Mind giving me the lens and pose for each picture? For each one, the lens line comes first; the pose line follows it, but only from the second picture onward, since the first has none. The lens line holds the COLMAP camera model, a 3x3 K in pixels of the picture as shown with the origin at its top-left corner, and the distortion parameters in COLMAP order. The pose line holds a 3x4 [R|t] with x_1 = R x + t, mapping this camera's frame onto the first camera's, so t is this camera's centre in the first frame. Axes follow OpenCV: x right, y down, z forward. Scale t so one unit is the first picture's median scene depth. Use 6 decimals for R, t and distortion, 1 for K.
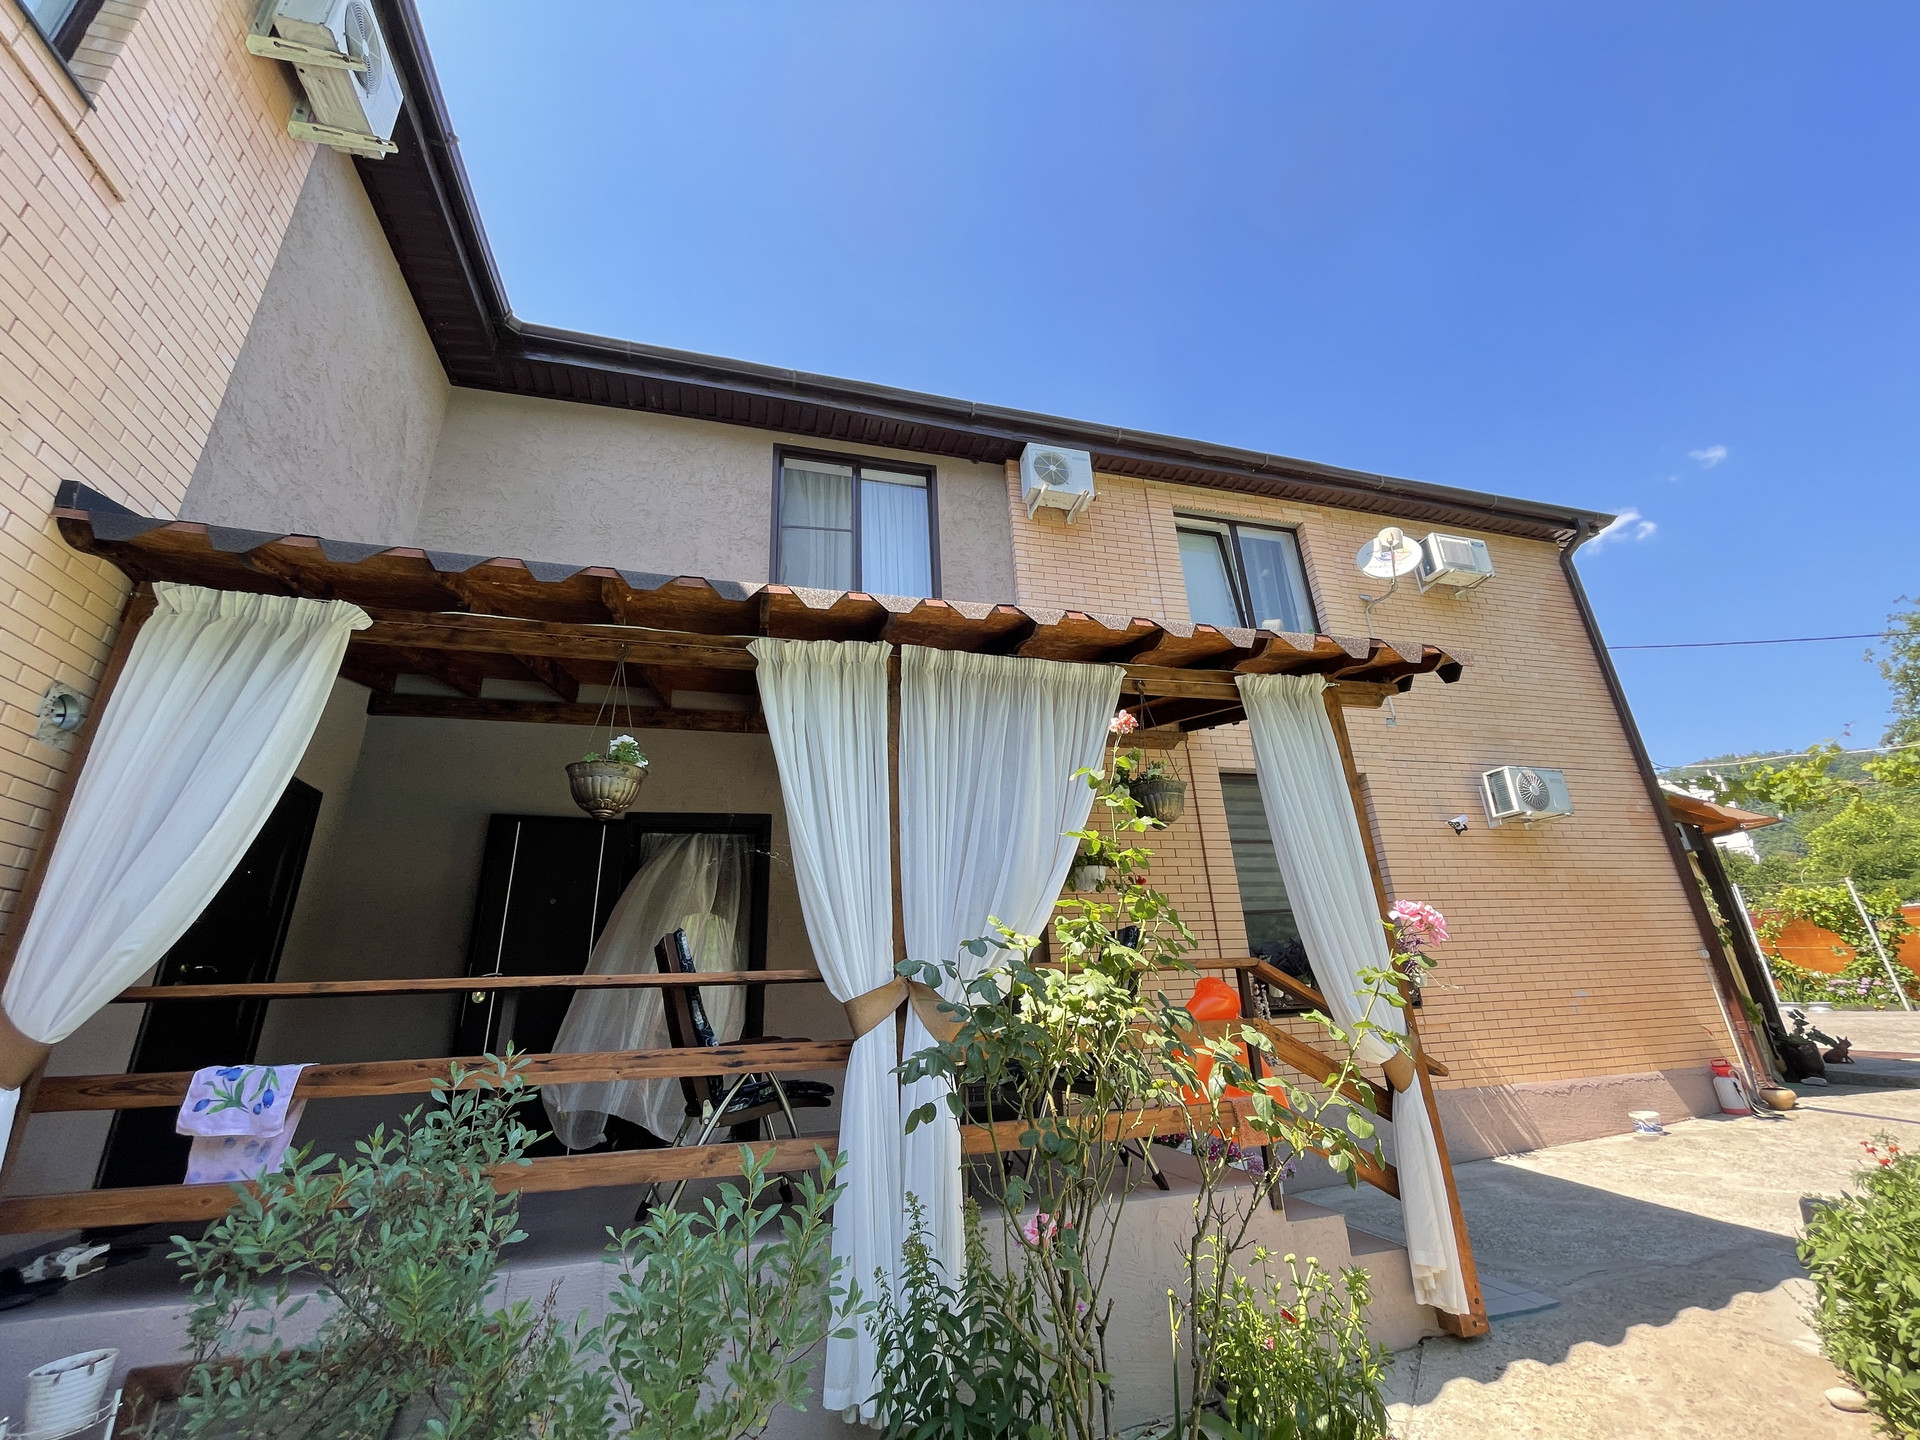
lens RADIAL K [[772.1, 0, 952.5], [0, 772.1, 723.4], [0, 0, 1]] dist [-0.014943, 0.000512]
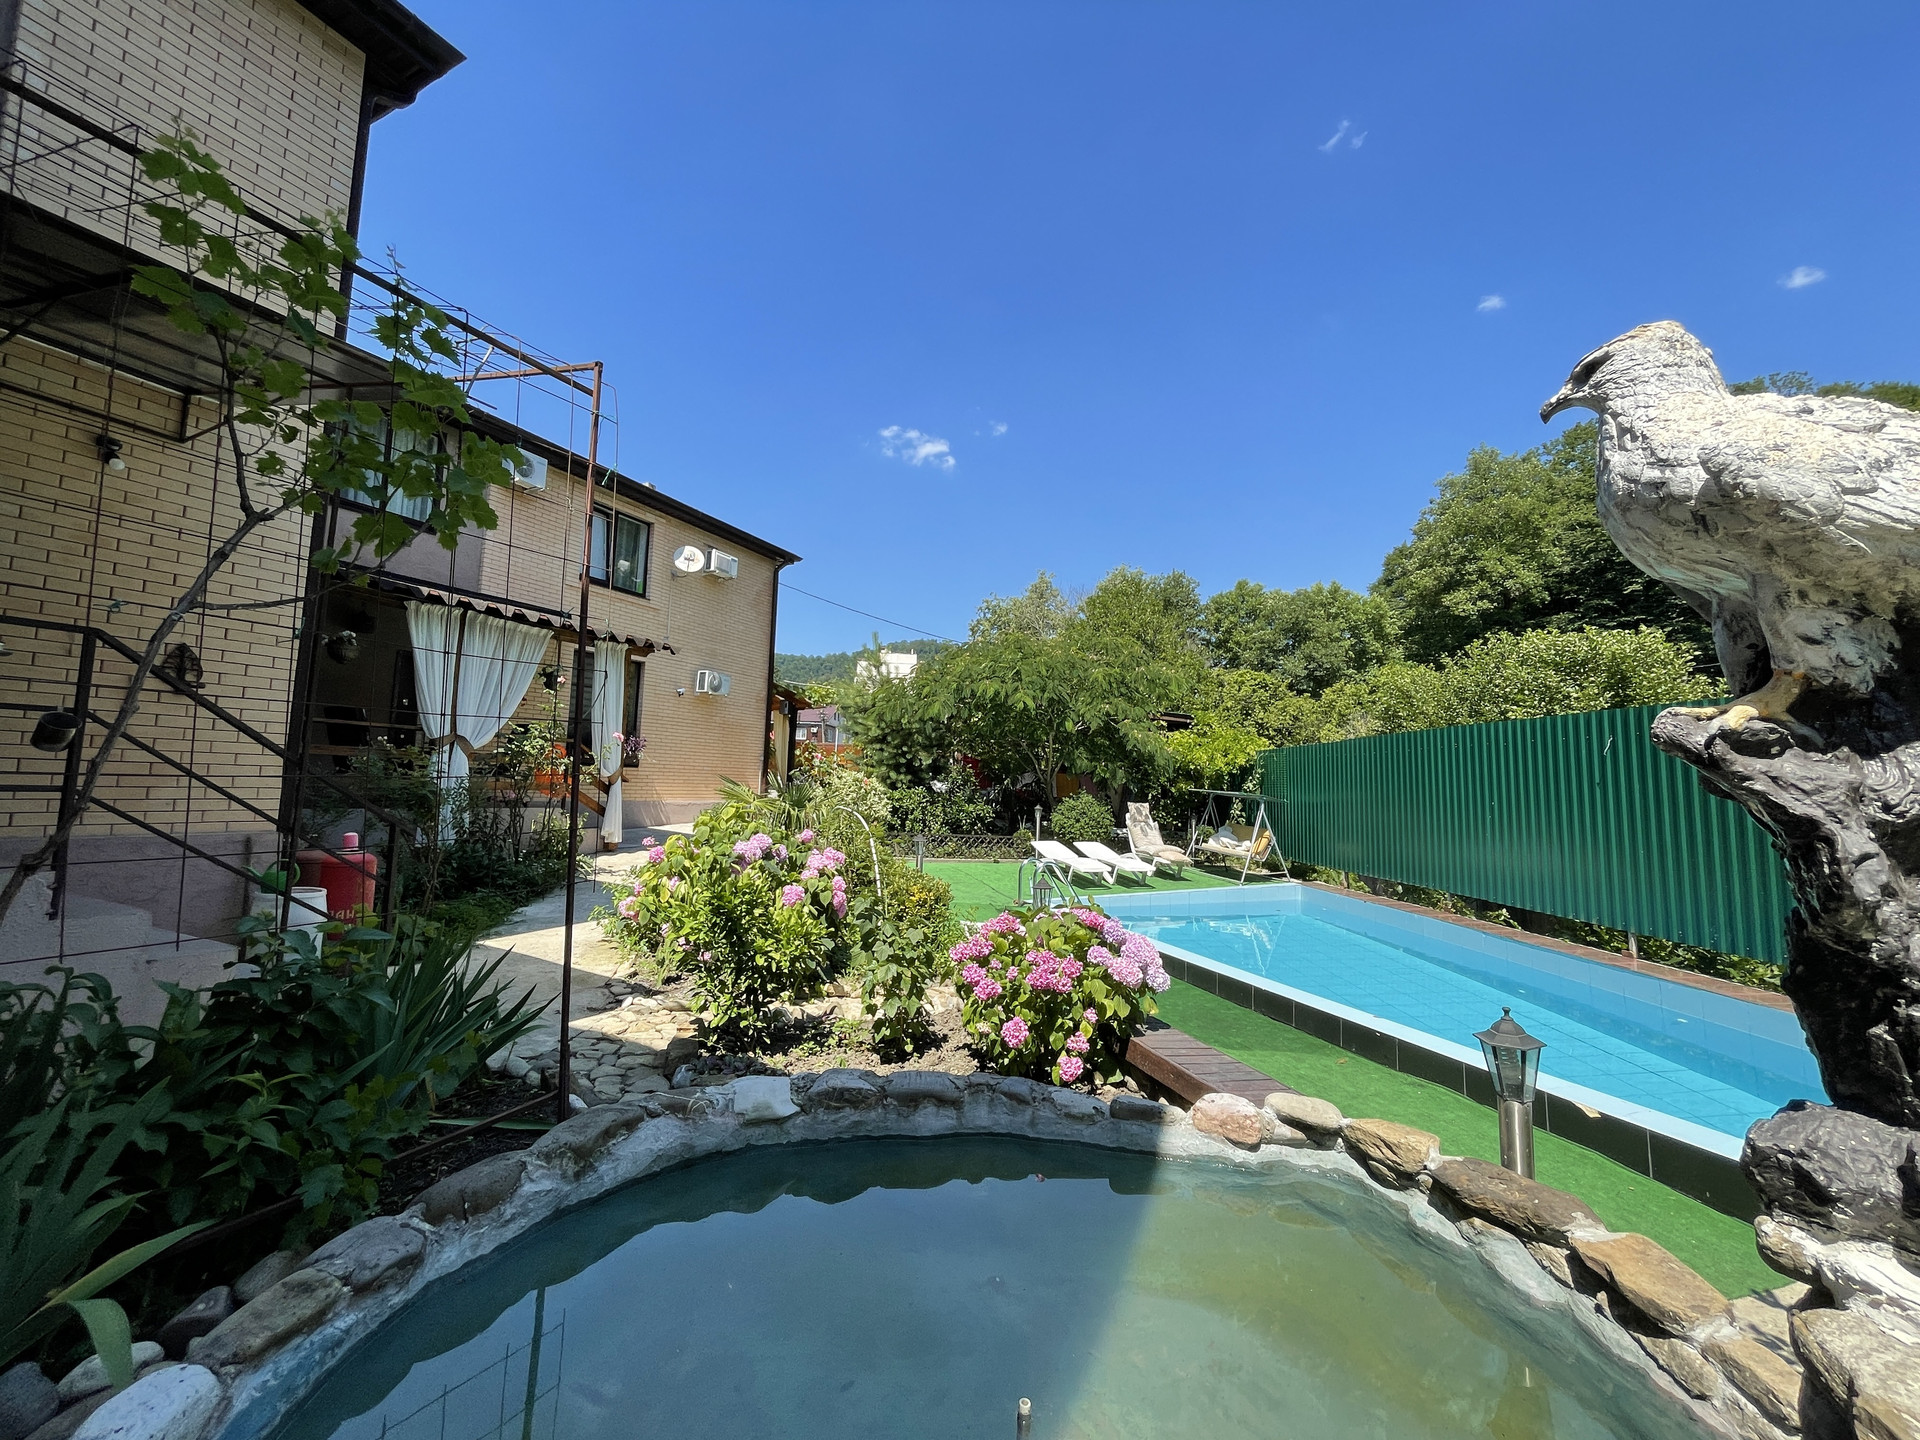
lens RADIAL K [[772.1, 0, 955.0], [0, 772.1, 717.5], [0, 0, 1]] dist [-0.014943, 0.000512]
pose [[0.653464, 0.133762, 0.745045, -0.451064], [-0.325036, 0.938487, 0.116591, -0.308282], [-0.683620, -0.318354, 0.656746, -0.991869]]
